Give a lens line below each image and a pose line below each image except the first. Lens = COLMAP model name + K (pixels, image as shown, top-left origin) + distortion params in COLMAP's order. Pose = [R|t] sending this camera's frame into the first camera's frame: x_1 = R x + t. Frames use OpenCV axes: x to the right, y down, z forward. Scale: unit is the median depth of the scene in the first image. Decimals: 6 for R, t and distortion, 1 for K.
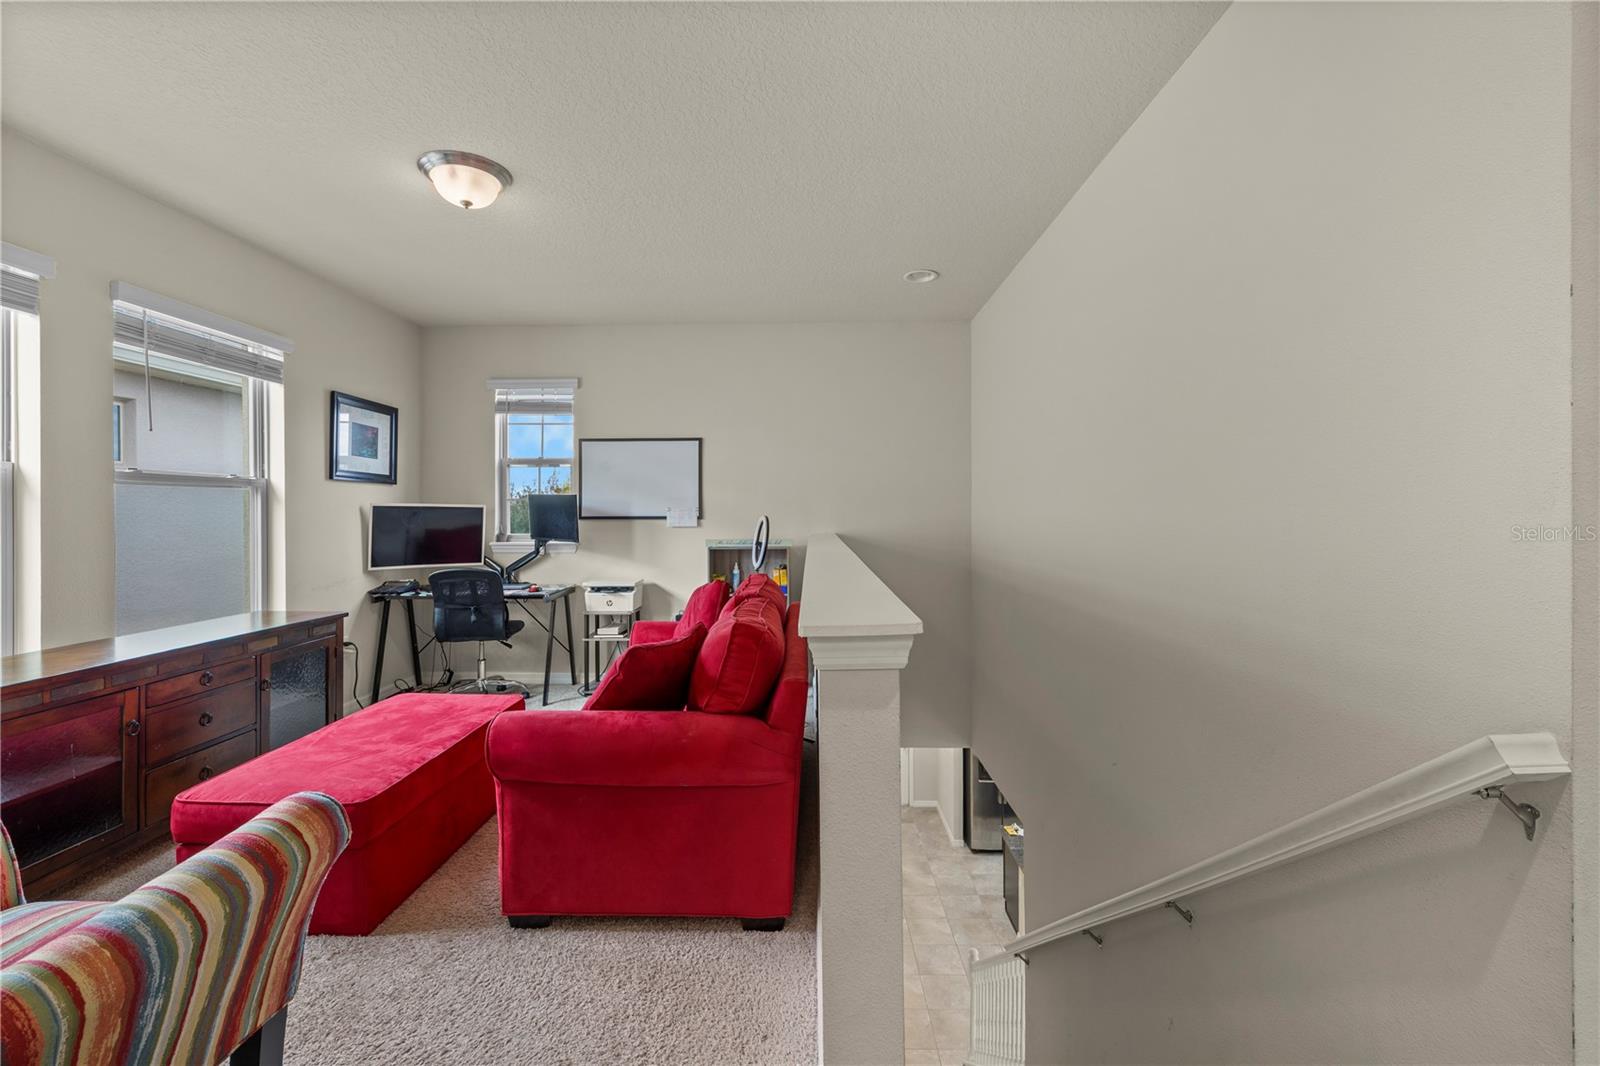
lens RADIAL K [[680.5, 0, 794.7], [0, 680.5, 522.2], [0, 0, 1]] dist [0.000878, 0.000111]
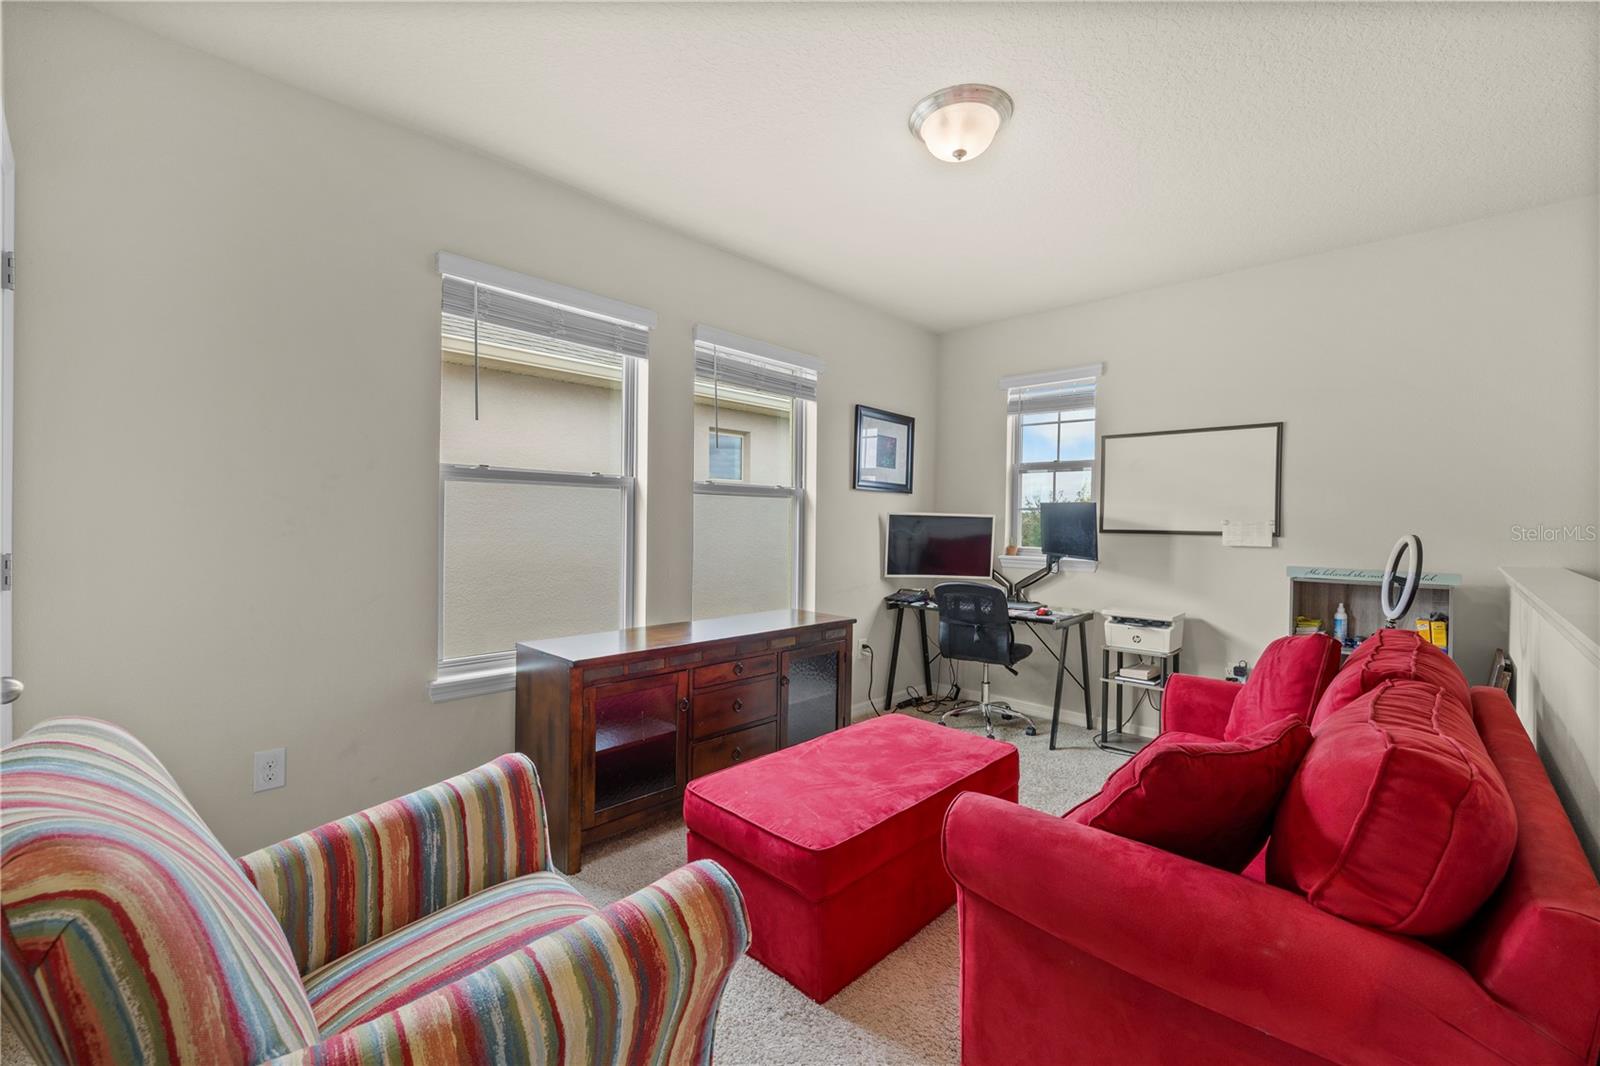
lens RADIAL K [[680.5, 0, 794.7], [0, 680.5, 522.2], [0, 0, 1]] dist [0.000878, 0.000111]
pose [[0.738066, 0.014546, -0.674571, -0.039268], [-0.026431, 0.999624, -0.007364, -0.001442], [0.674210, 0.023265, 0.738173, 0.169839]]
